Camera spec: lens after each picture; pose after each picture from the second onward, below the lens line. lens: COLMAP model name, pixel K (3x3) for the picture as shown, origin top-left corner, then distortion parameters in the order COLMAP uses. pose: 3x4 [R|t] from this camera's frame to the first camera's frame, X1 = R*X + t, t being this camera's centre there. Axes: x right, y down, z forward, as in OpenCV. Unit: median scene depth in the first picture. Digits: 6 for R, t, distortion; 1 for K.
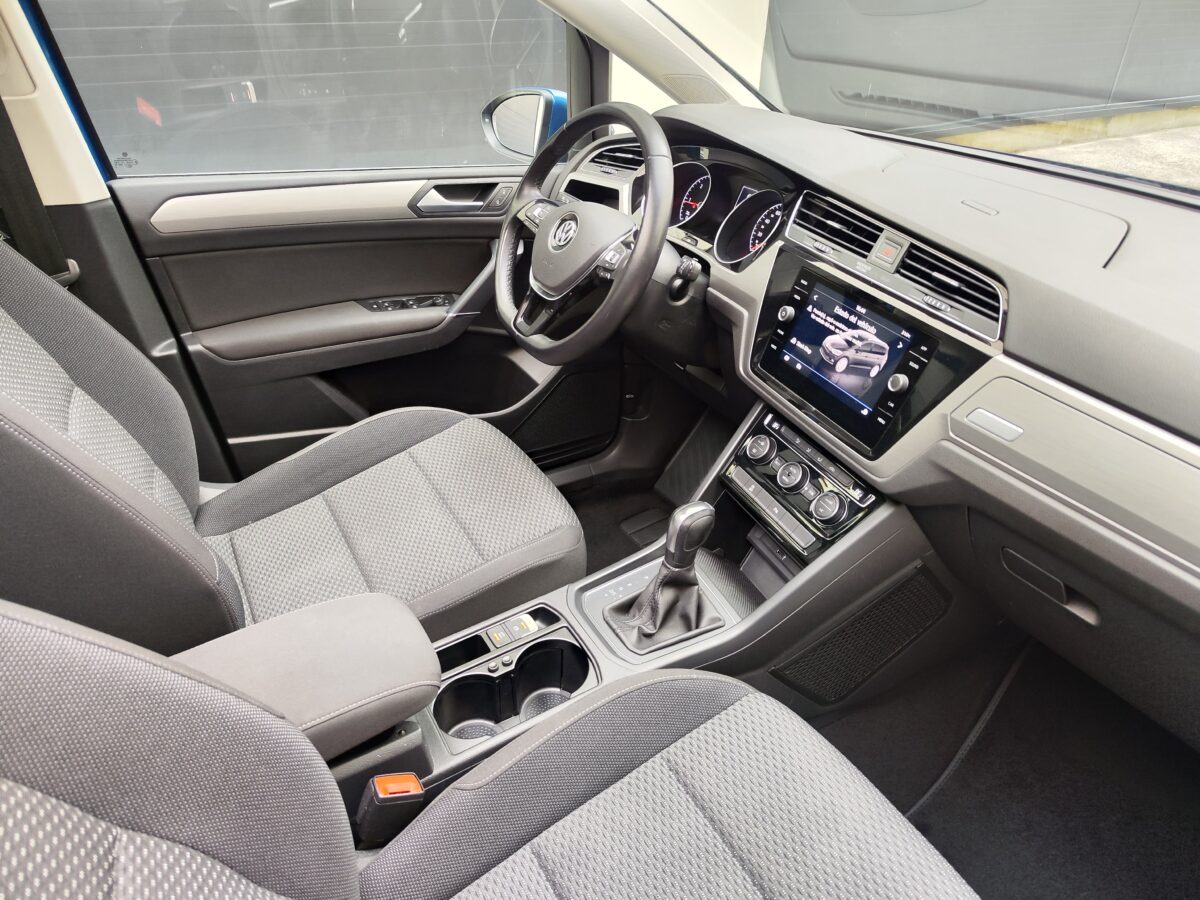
lens RADIAL K [[816.7, 0, 602.2], [0, 816.7, 443.2], [0, 0, 1]] dist [-0.002961, 0.003125]
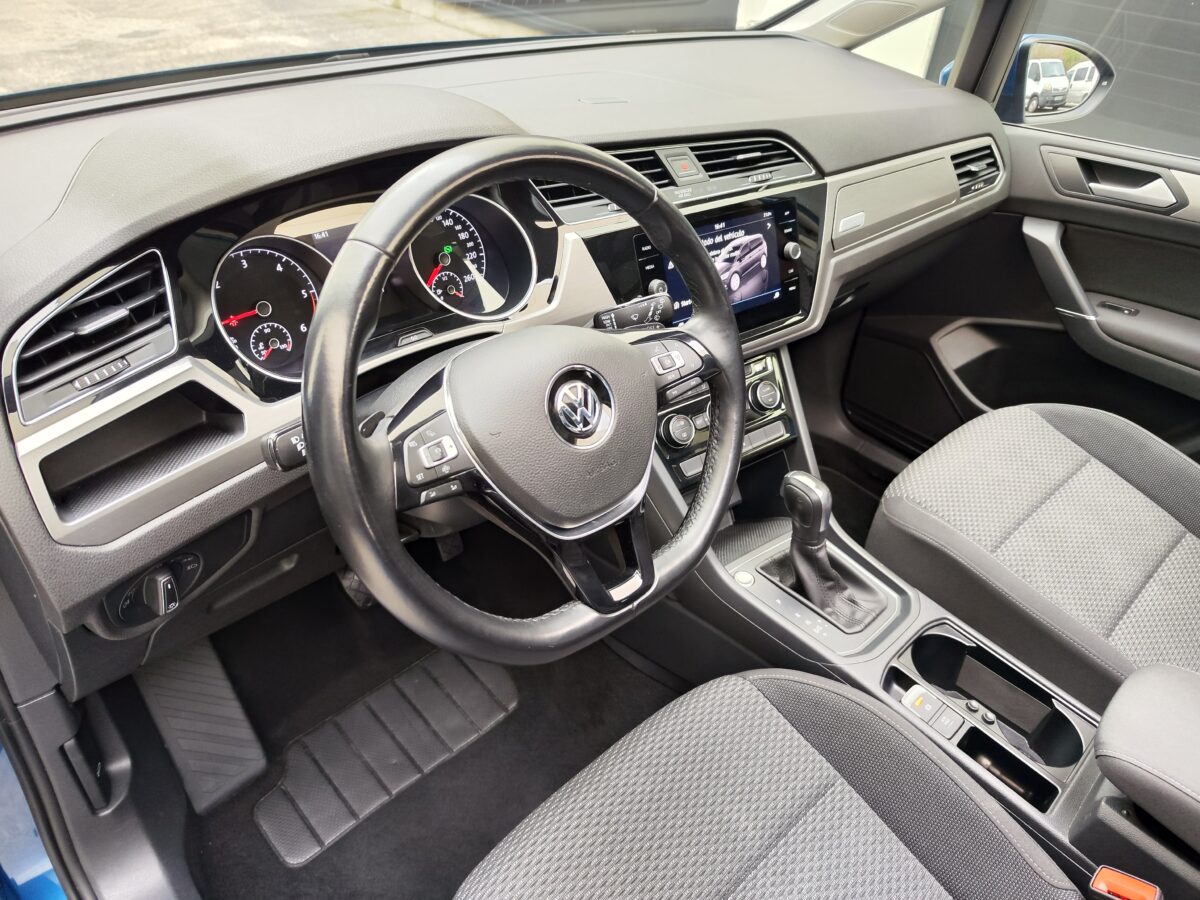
lens RADIAL K [[816.7, 0, 599.9], [0, 816.7, 439.2], [0, 0, 1]] dist [-0.002961, 0.003125]
pose [[-0.229421, -0.597999, 0.767961, -0.537062], [0.443901, 0.637889, 0.629325, -0.665947], [-0.866209, 0.485279, 0.119108, 1.116852]]
